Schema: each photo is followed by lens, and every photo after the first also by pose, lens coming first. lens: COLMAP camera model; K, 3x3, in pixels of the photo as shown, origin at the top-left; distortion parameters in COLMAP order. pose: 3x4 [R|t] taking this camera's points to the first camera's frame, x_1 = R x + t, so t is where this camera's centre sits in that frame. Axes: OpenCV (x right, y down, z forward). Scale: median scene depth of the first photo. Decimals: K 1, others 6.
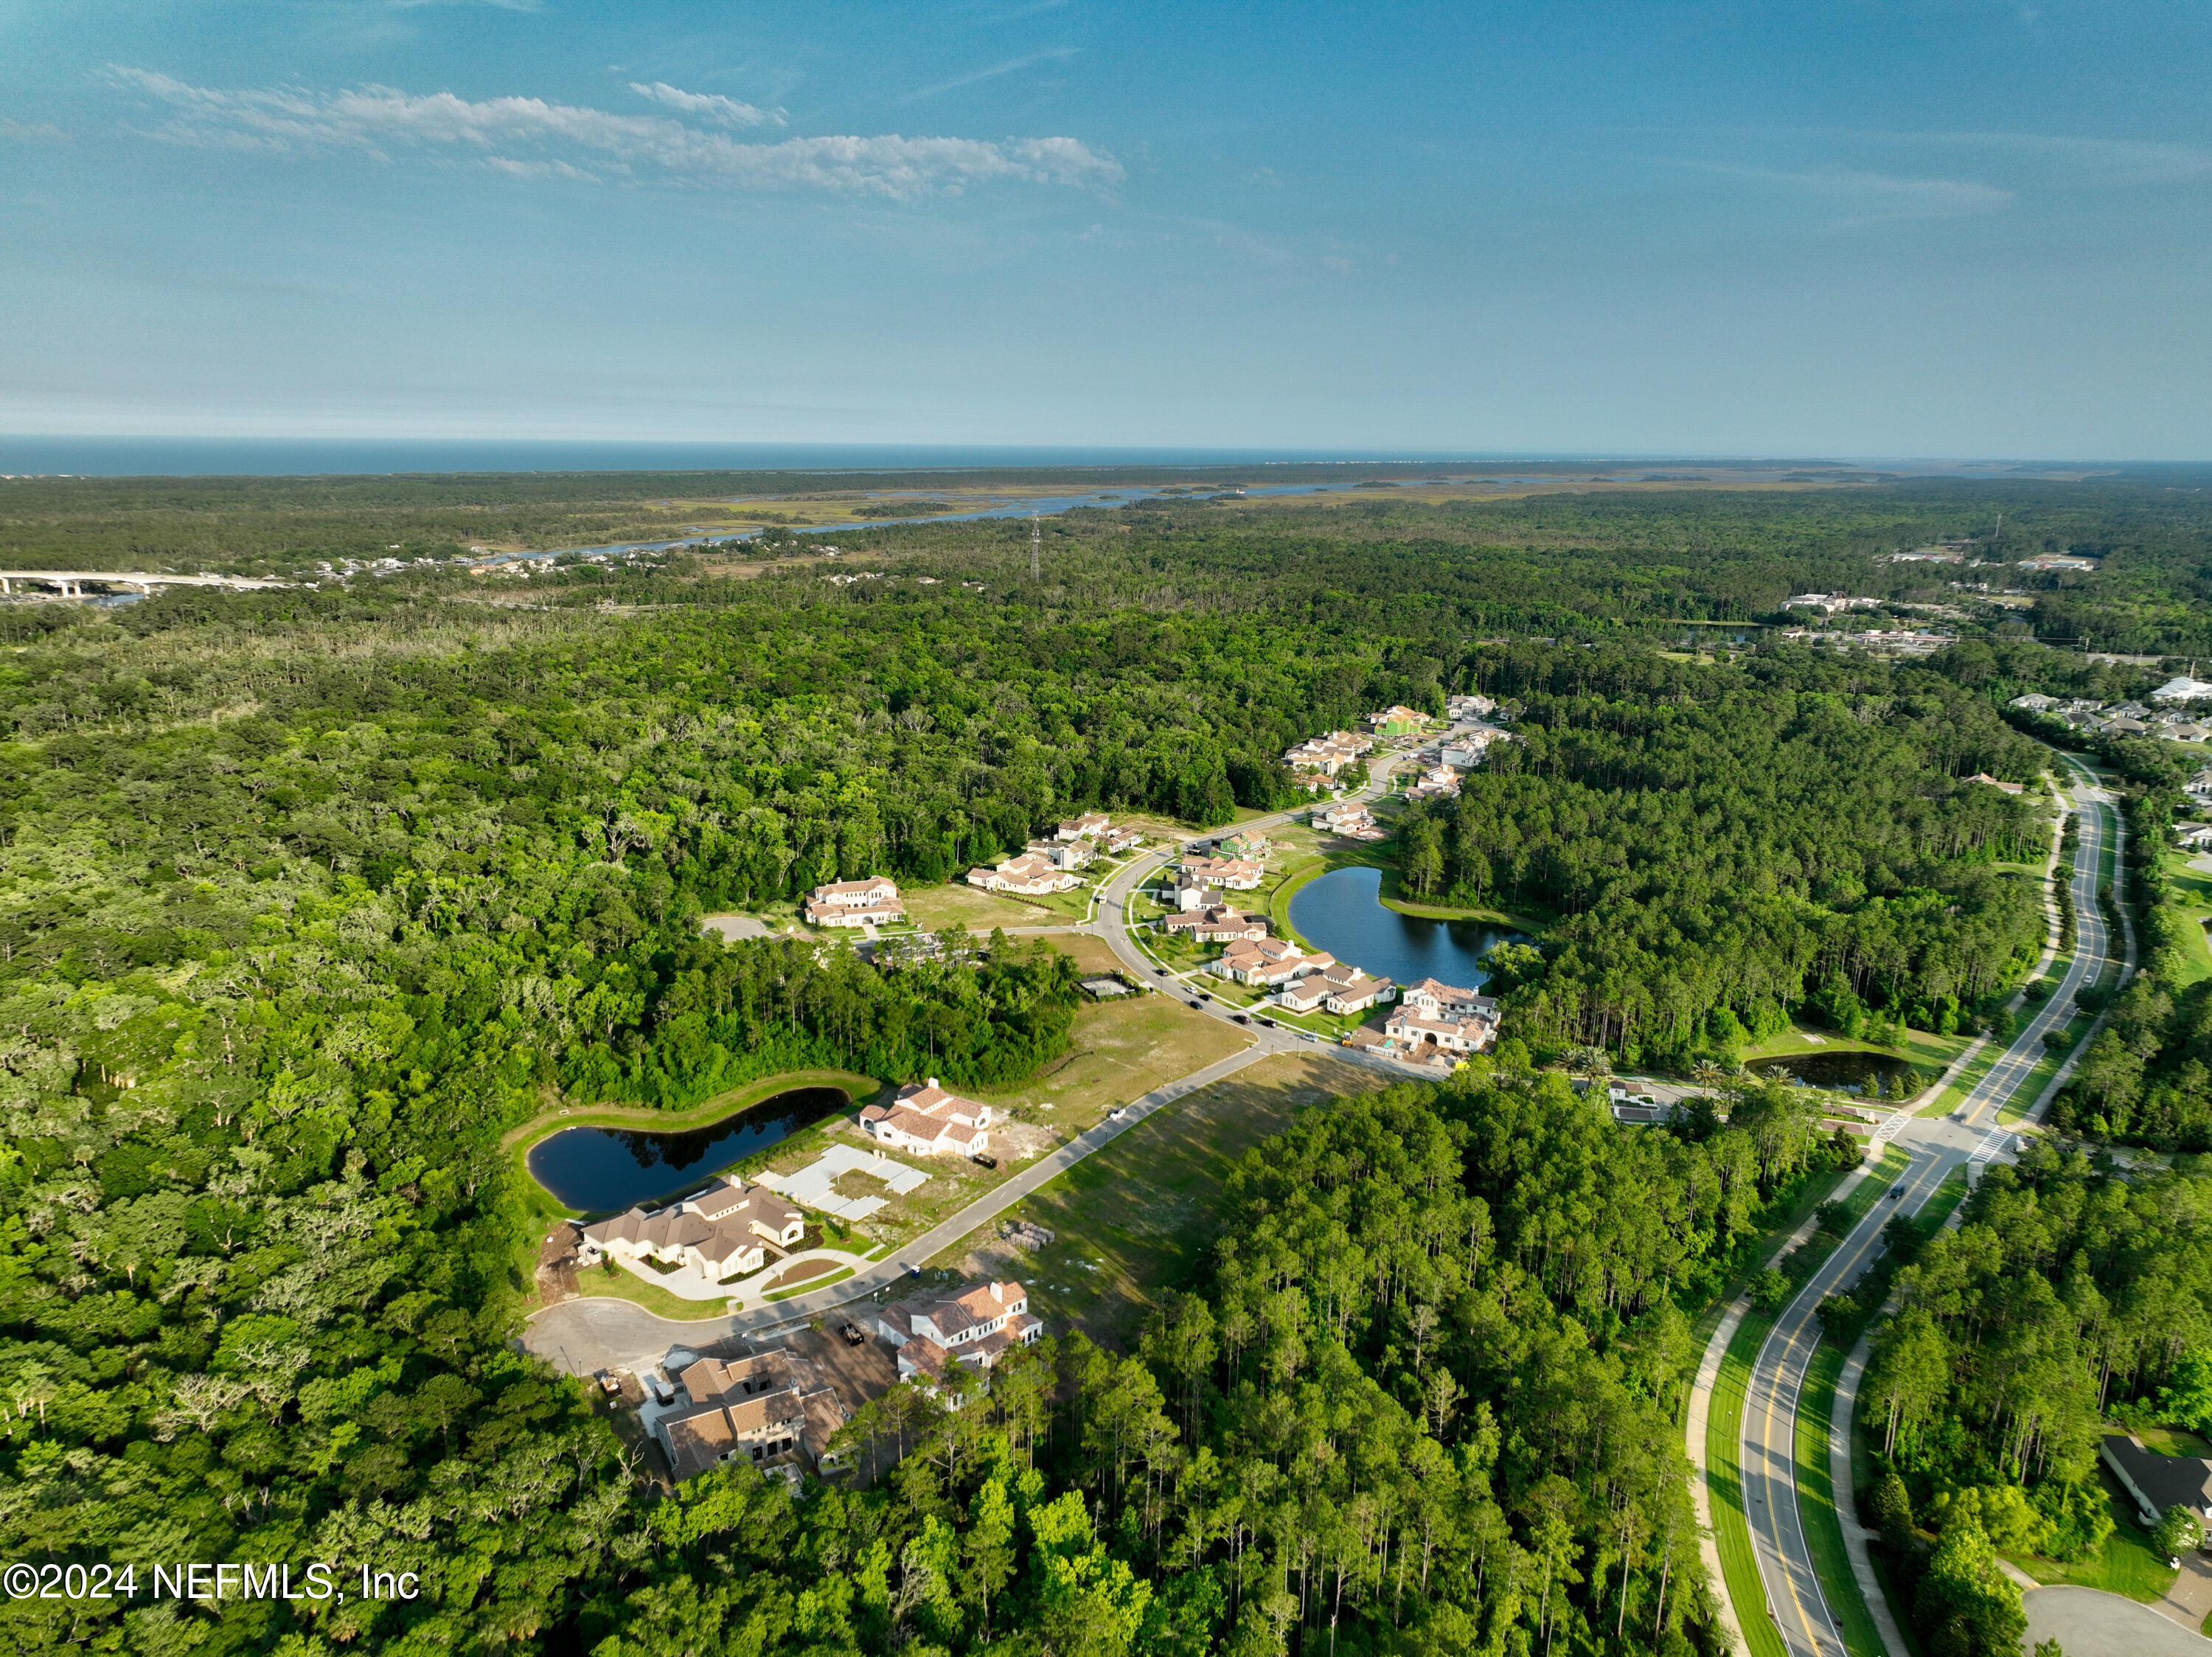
lens RADIAL K [[1557.1, 0, 1110.5], [0, 1557.1, 828.7], [0, 0, 1]] dist [-0.000157, 0.011882]
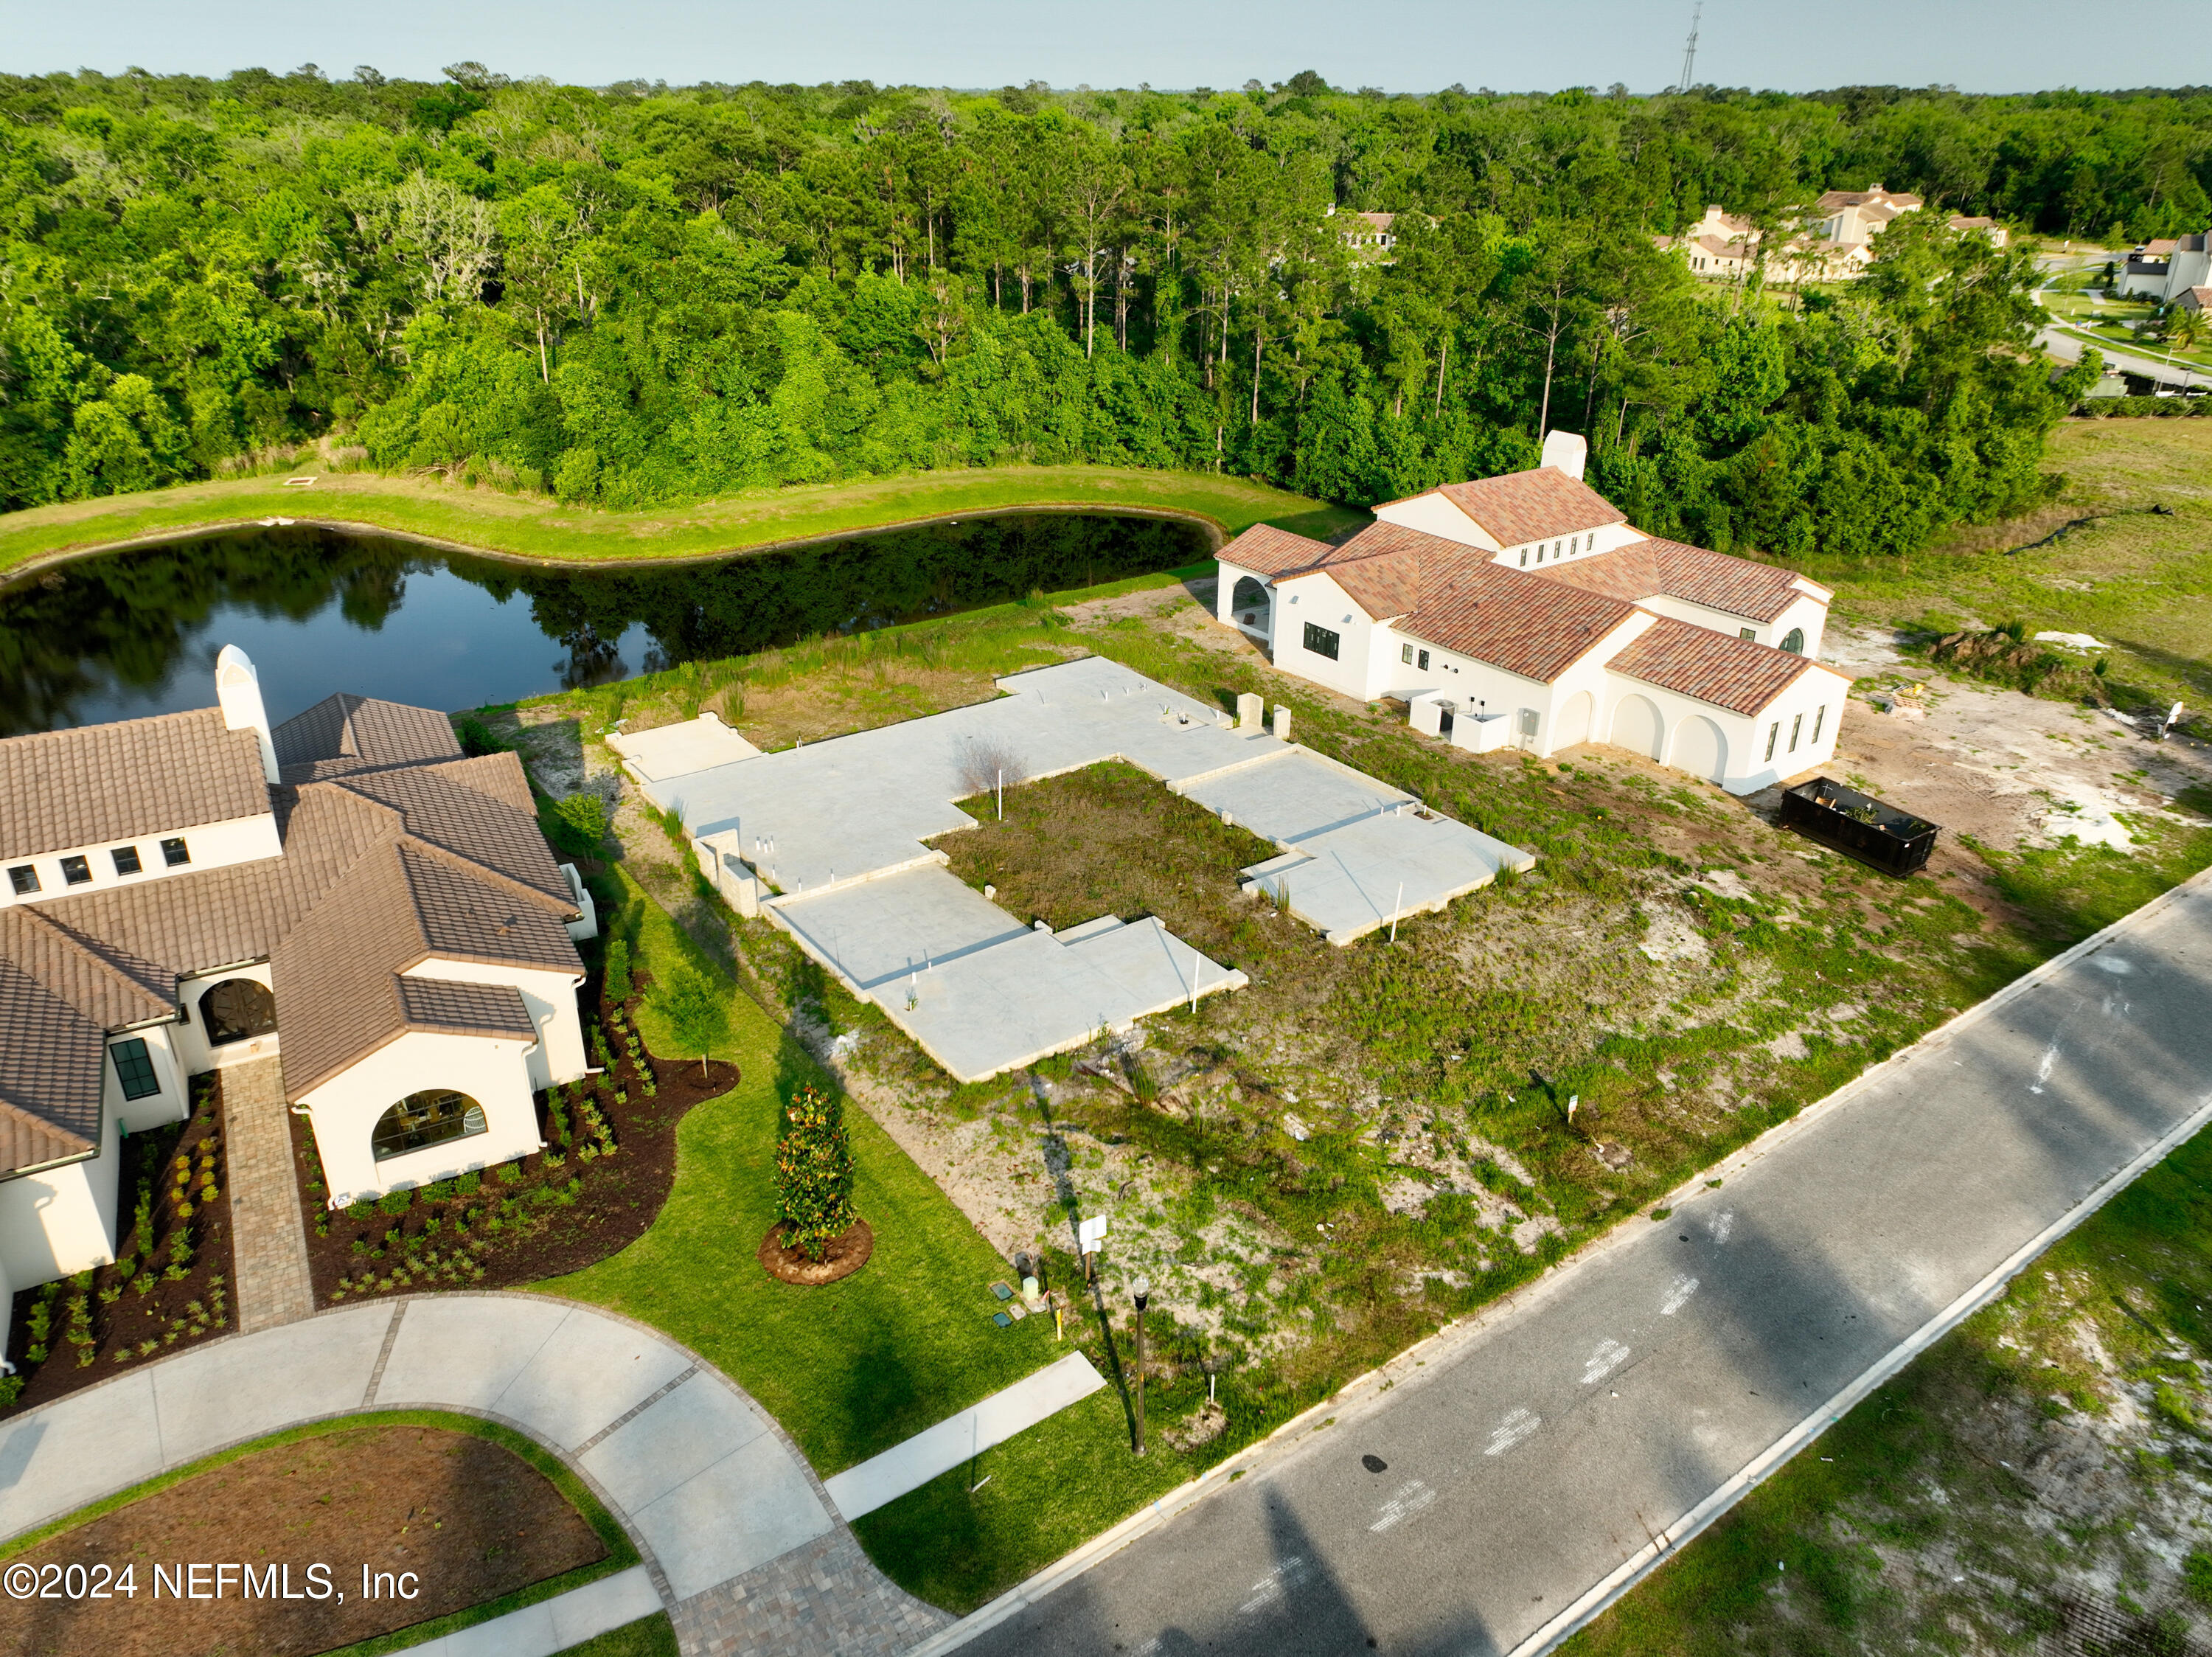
lens RADIAL K [[1557.1, 0, 1110.7], [0, 1557.1, 828.5], [0, 0, 1]] dist [-0.000157, 0.011882]
pose [[0.938558, 0.146459, -0.312504, -0.102129], [-0.083010, 0.974706, 0.207502, 0.182272], [0.334990, -0.168812, 0.926976, 0.802565]]
